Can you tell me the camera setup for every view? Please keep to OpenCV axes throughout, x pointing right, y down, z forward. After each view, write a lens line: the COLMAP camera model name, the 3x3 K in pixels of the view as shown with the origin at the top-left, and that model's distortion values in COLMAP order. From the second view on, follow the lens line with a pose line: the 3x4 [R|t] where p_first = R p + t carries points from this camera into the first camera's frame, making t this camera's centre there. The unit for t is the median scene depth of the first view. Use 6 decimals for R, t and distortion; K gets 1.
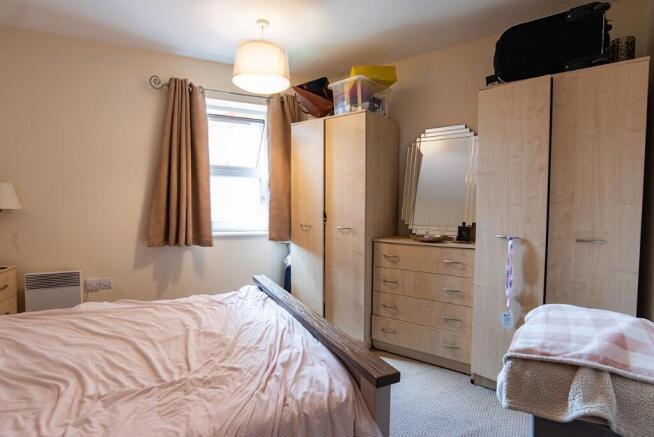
lens RADIAL K [[341.0, 0, 332.1], [0, 341.0, 216.8], [0, 0, 1]] dist [-0.070464, 0.038484]
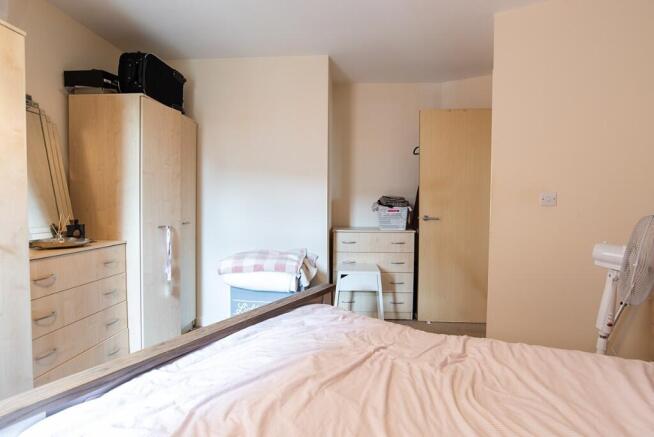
lens RADIAL K [[341.0, 0, 332.1], [0, 341.0, 216.8], [0, 0, 1]] dist [-0.070464, 0.038484]
pose [[-0.553062, -0.045185, 0.831914, -0.897638], [0.012548, 0.997963, 0.062546, -0.048134], [-0.833046, 0.045031, -0.551369, 1.202850]]
